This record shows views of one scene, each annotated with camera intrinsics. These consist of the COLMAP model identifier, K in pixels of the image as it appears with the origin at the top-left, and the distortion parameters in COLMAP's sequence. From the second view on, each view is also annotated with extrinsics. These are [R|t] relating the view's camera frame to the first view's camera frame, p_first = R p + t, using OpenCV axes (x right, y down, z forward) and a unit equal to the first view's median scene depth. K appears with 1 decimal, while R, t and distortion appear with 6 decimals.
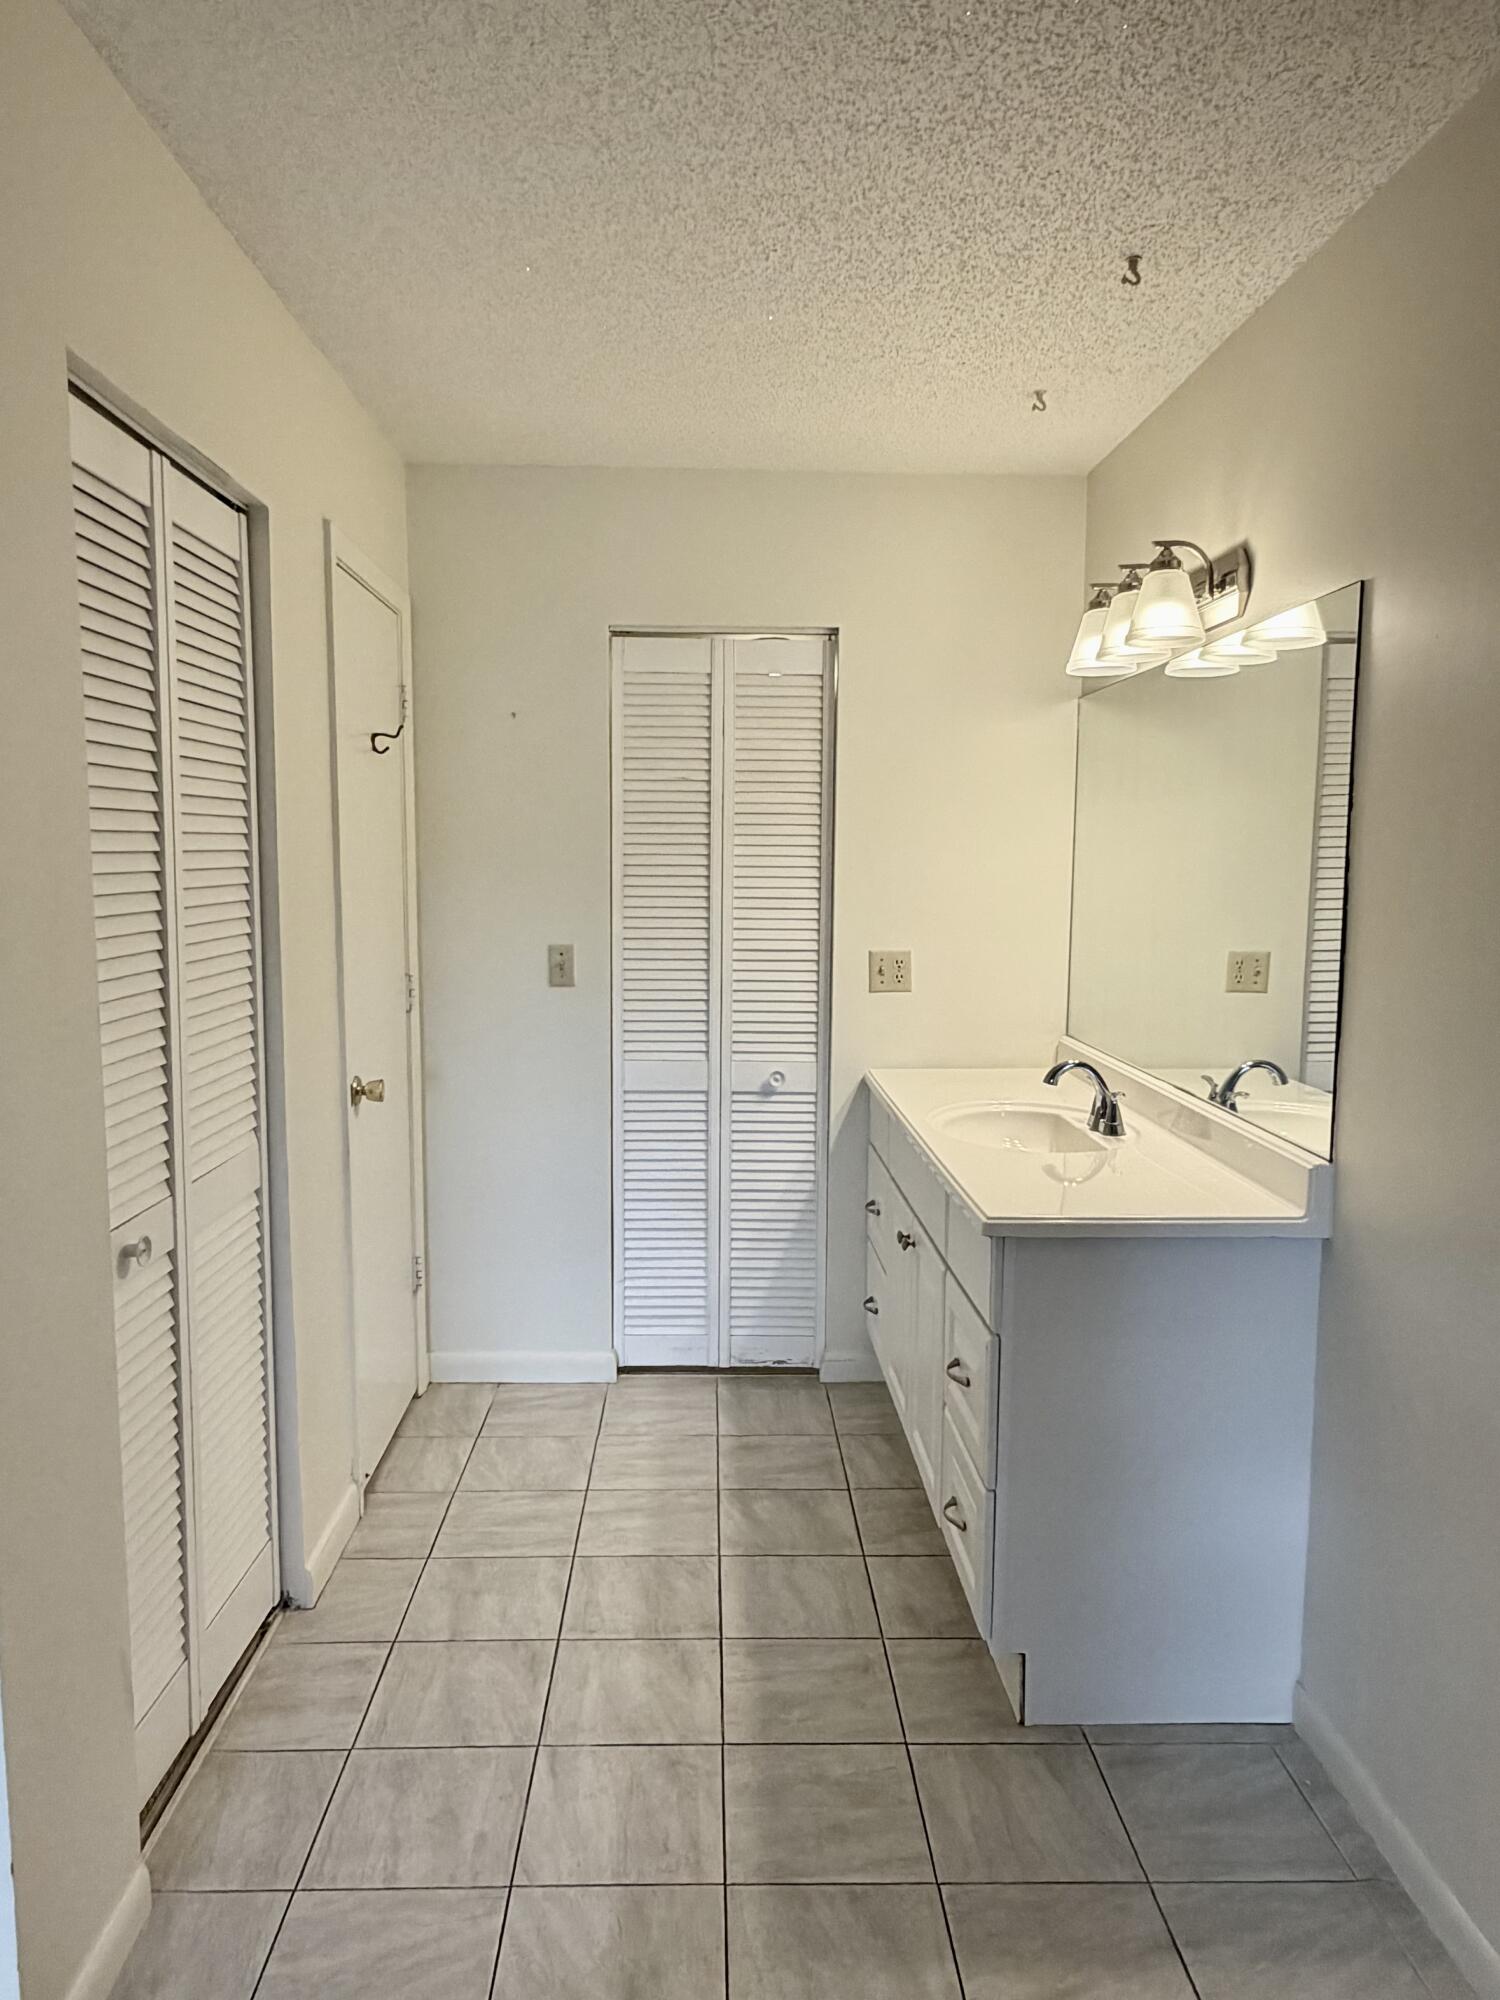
lens RADIAL K [[1306.5, 0, 757.9], [0, 1306.5, 999.2], [0, 0, 1]] dist [-0.006760, -0.000833]
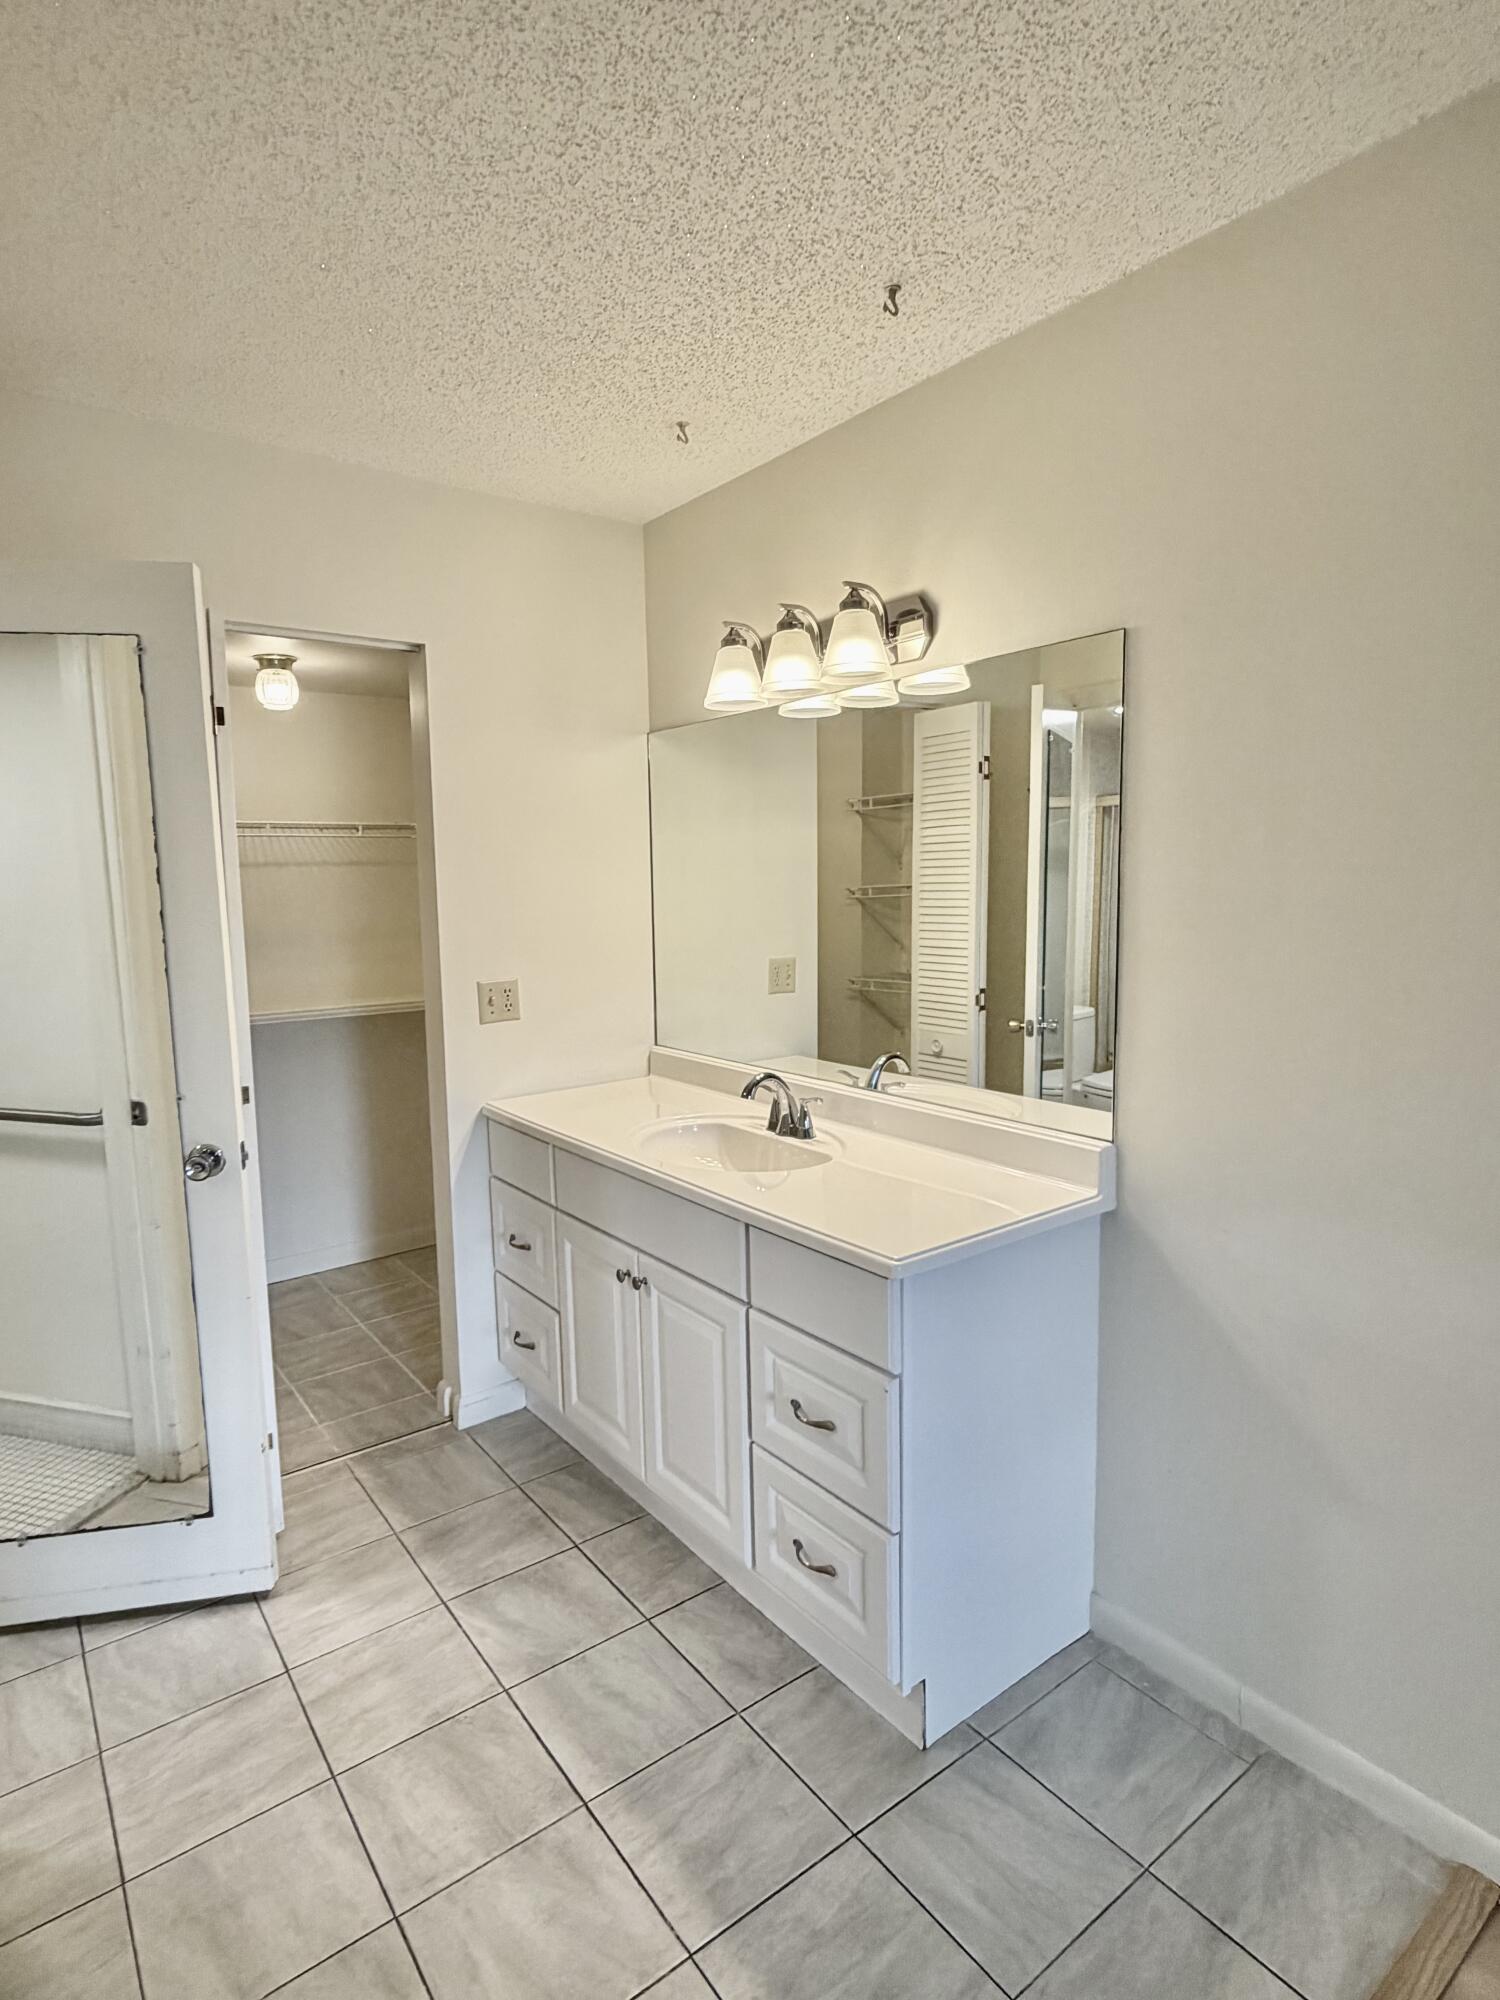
lens RADIAL K [[1029.8, 0, 738.4], [0, 1029.8, 1001.7], [0, 0, 1]] dist [-0.003208, -0.000316]
pose [[0.822640, -0.086309, 0.561973, -0.267431], [0.082205, 0.996081, 0.032646, -0.044714], [-0.562588, 0.019341, 0.826511, 0.362922]]
